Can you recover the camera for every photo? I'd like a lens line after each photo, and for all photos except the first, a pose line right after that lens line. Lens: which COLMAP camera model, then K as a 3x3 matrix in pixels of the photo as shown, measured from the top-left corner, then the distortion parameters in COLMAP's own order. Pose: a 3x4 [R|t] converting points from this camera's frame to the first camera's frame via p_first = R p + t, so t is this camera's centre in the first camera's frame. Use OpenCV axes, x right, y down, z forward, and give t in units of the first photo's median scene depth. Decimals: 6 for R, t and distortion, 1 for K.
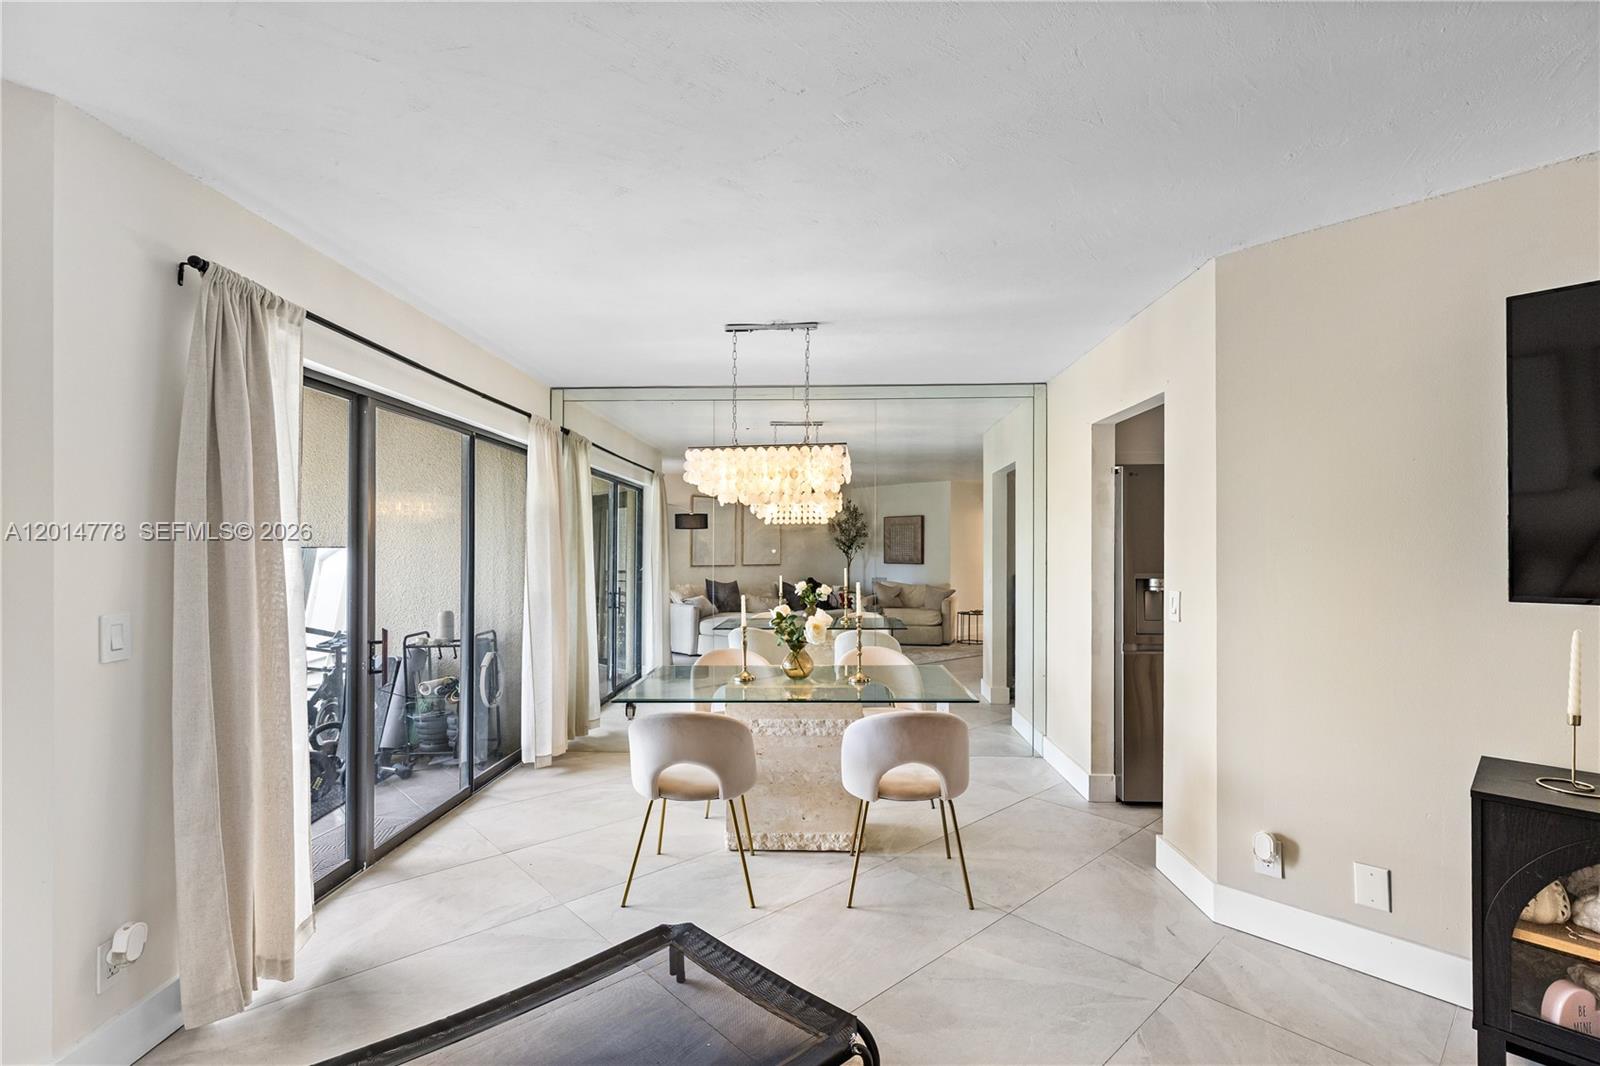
lens RADIAL K [[726.8, 0, 795.6], [0, 726.8, 545.4], [0, 0, 1]] dist [0.003842, 0.000037]
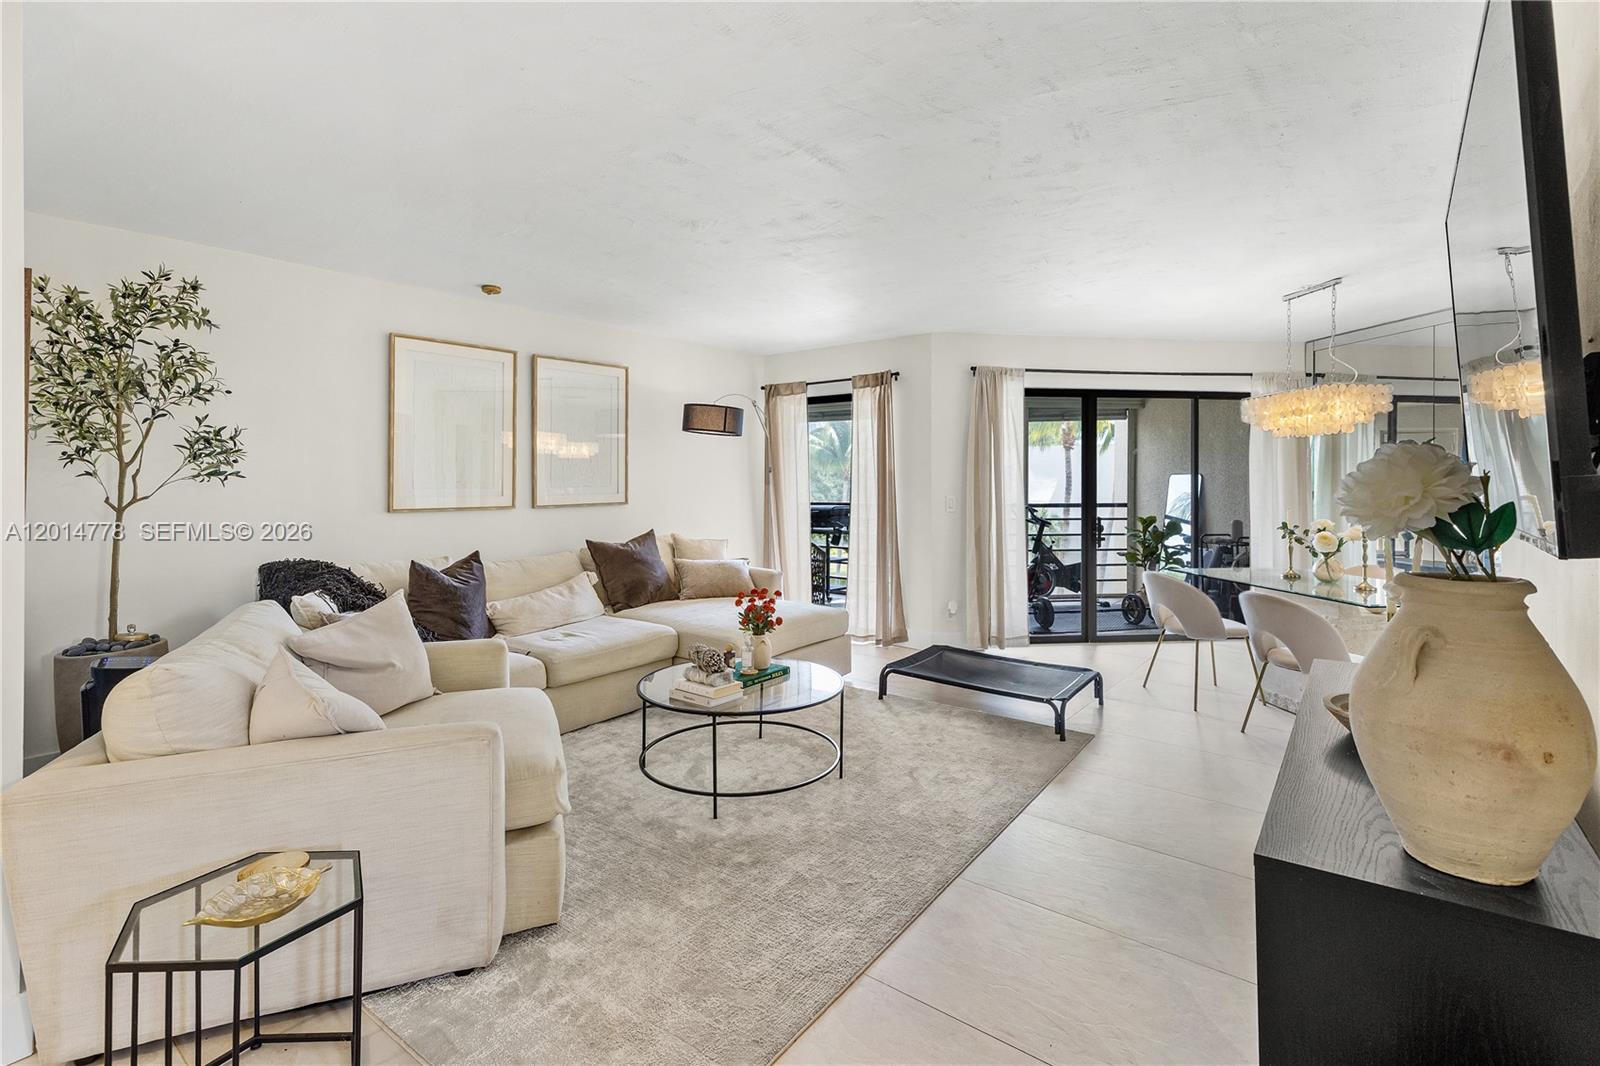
lens RADIAL K [[726.8, 0, 757.5], [0, 726.8, 469.2], [0, 0, 1]] dist [0.003842, 0.000037]
pose [[0.142791, -0.012584, -0.989673, 1.154923], [0.003380, 0.999920, -0.012227, 0.012699], [0.989747, -0.001599, 0.142822, -0.118729]]
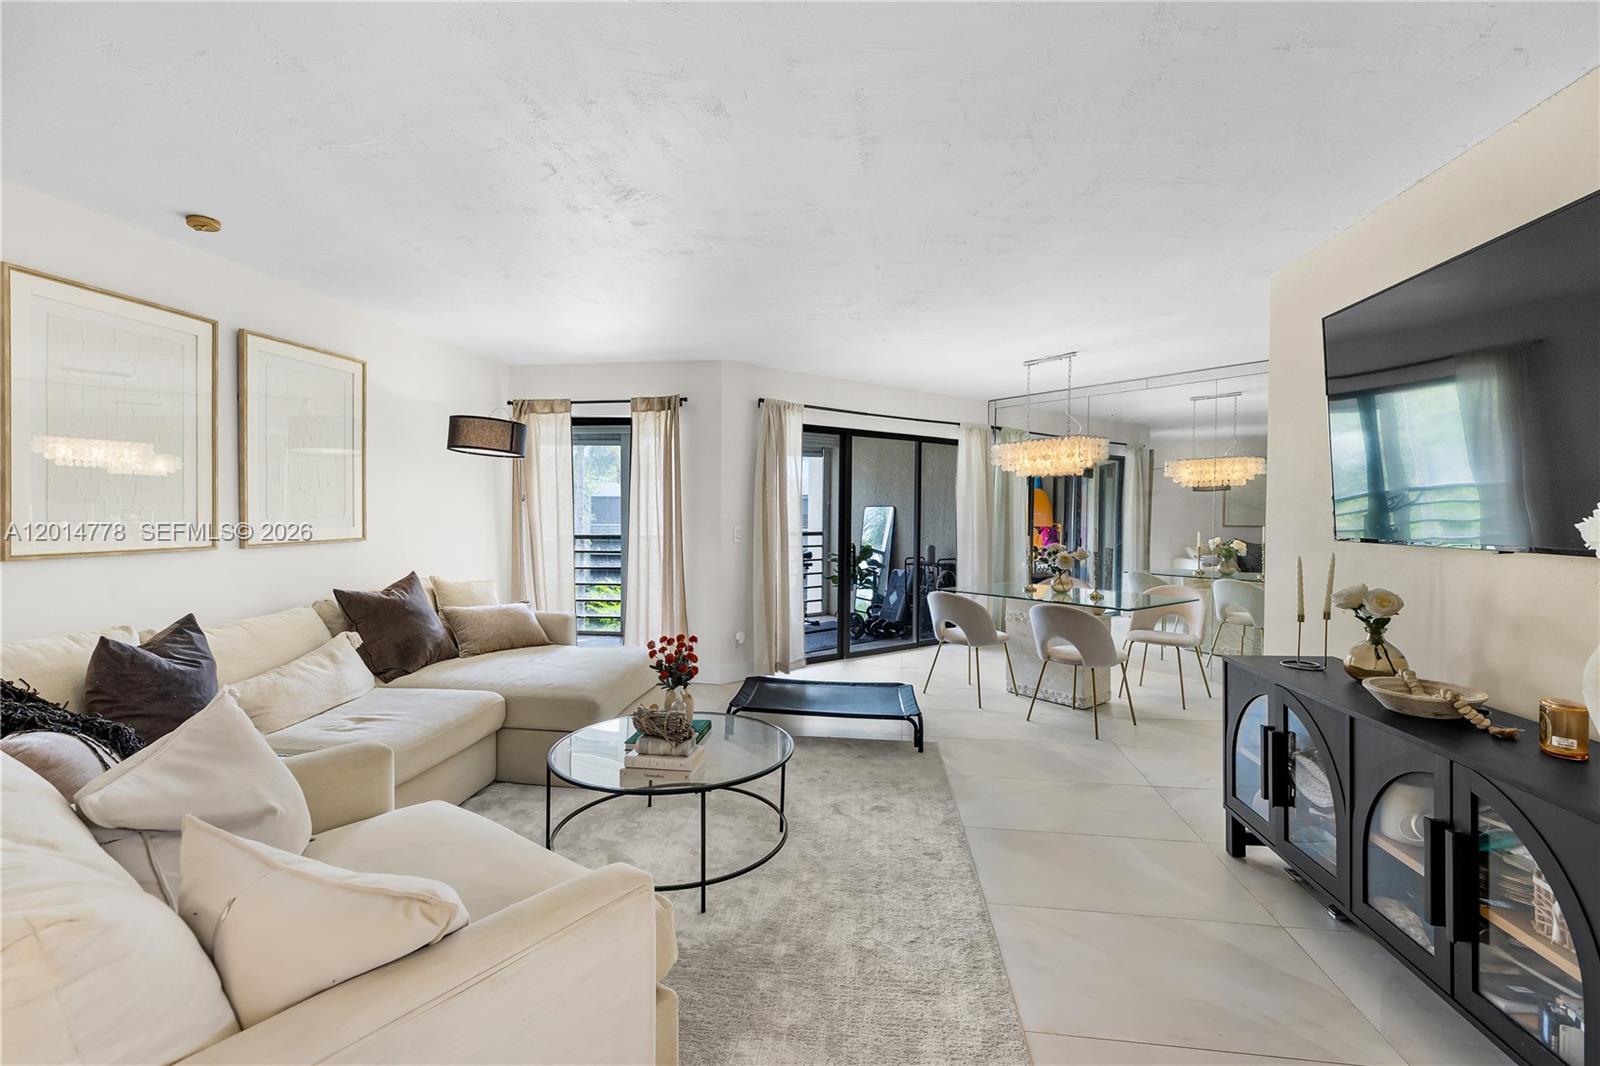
lens RADIAL K [[726.8, 0, 784.1], [0, 726.8, 516.9], [0, 0, 1]] dist [0.003842, 0.000037]
pose [[0.626087, 0.011861, -0.779663, 0.909322], [-0.003566, 0.999917, 0.012349, 0.011822], [0.779745, -0.004951, 0.626077, -0.427305]]
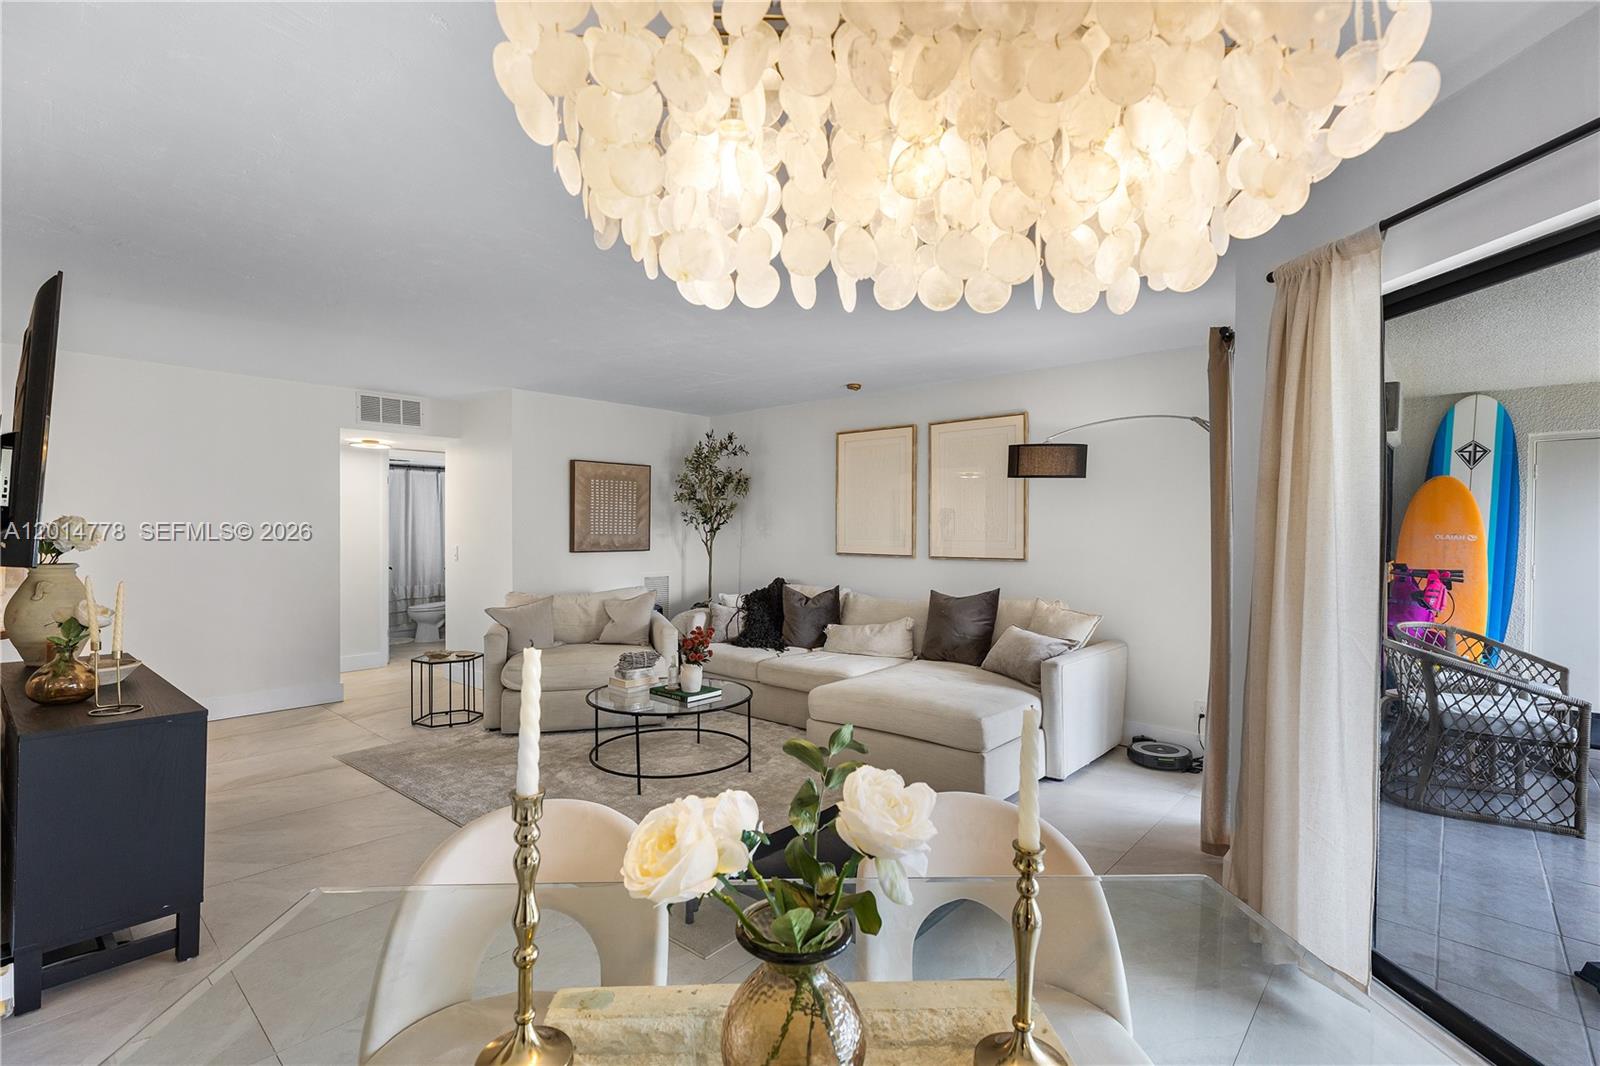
lens RADIAL K [[726.8, 0, 797.8], [0, 726.8, 544.6], [0, 0, 1]] dist [0.003842, 0.000037]
pose [[-0.995169, -0.006122, -0.097981, 0.032137], [-0.007619, 0.999860, 0.014905, 0.017747], [0.097876, 0.015580, -0.995077, 1.377169]]
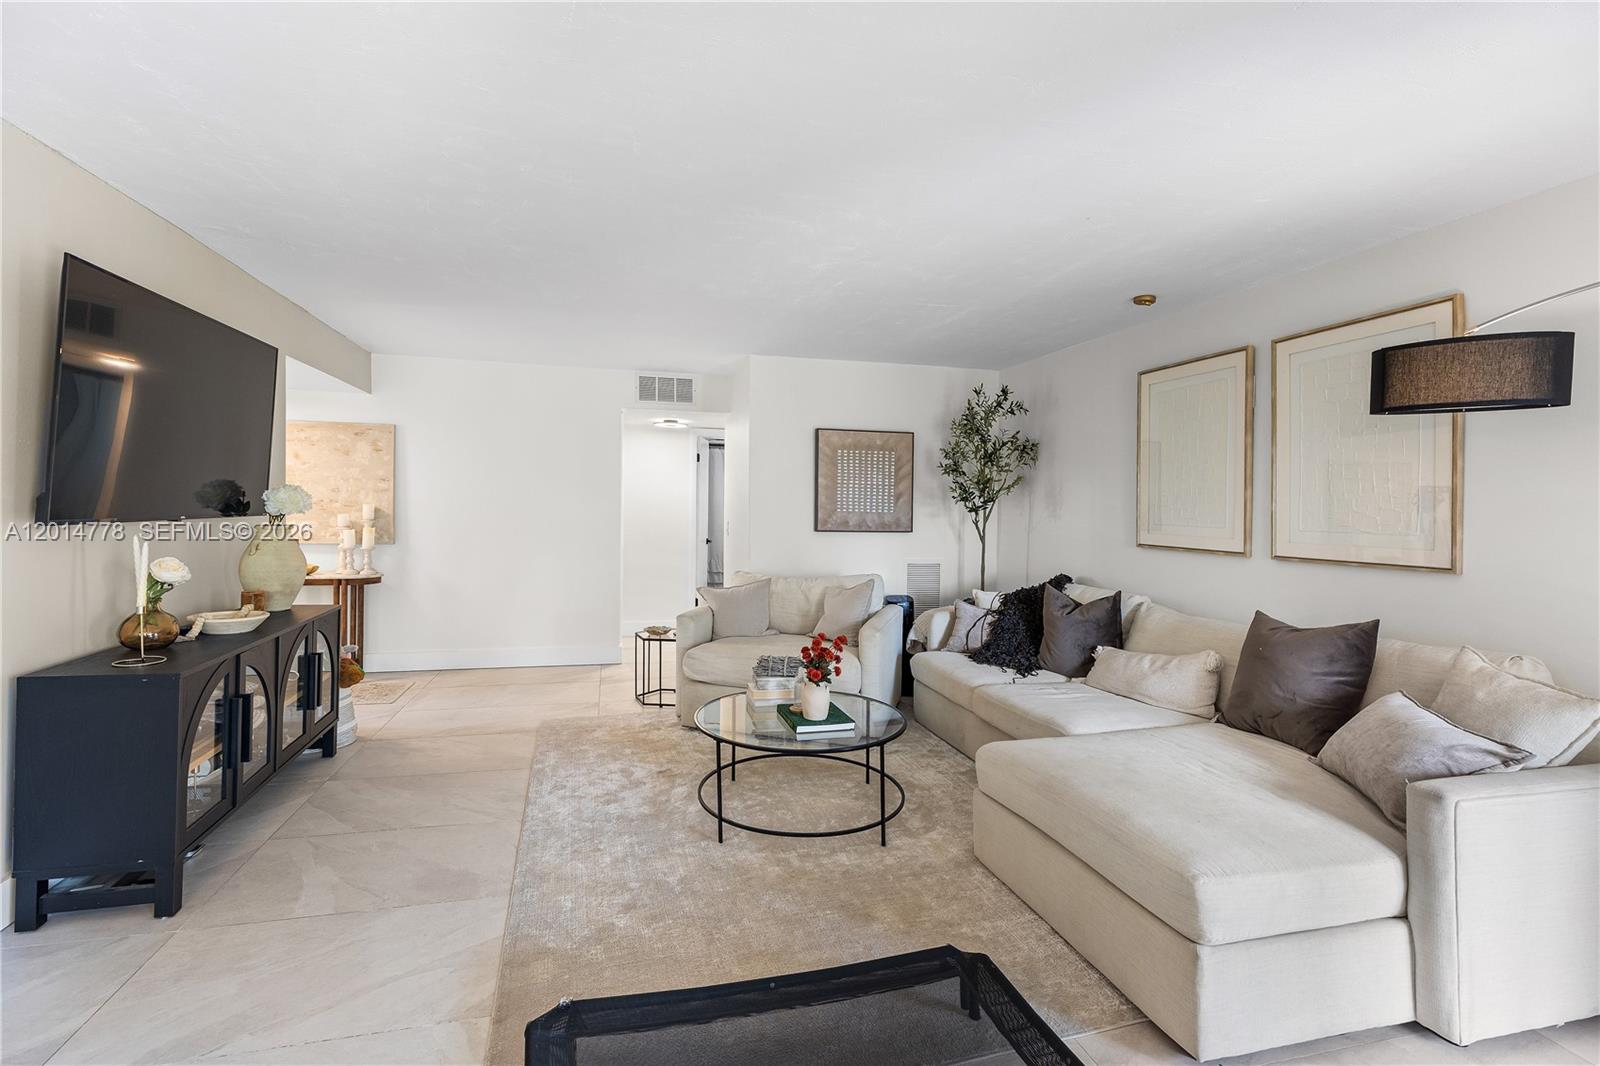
lens RADIAL K [[726.8, 0, 800.2], [0, 726.8, 515.8], [0, 0, 1]] dist [0.003842, 0.000037]
pose [[-0.883314, -0.025733, 0.468074, -0.347451], [-0.023012, 0.999669, 0.011533, 0.014963], [-0.468216, -0.000584, -0.883614, 0.948040]]
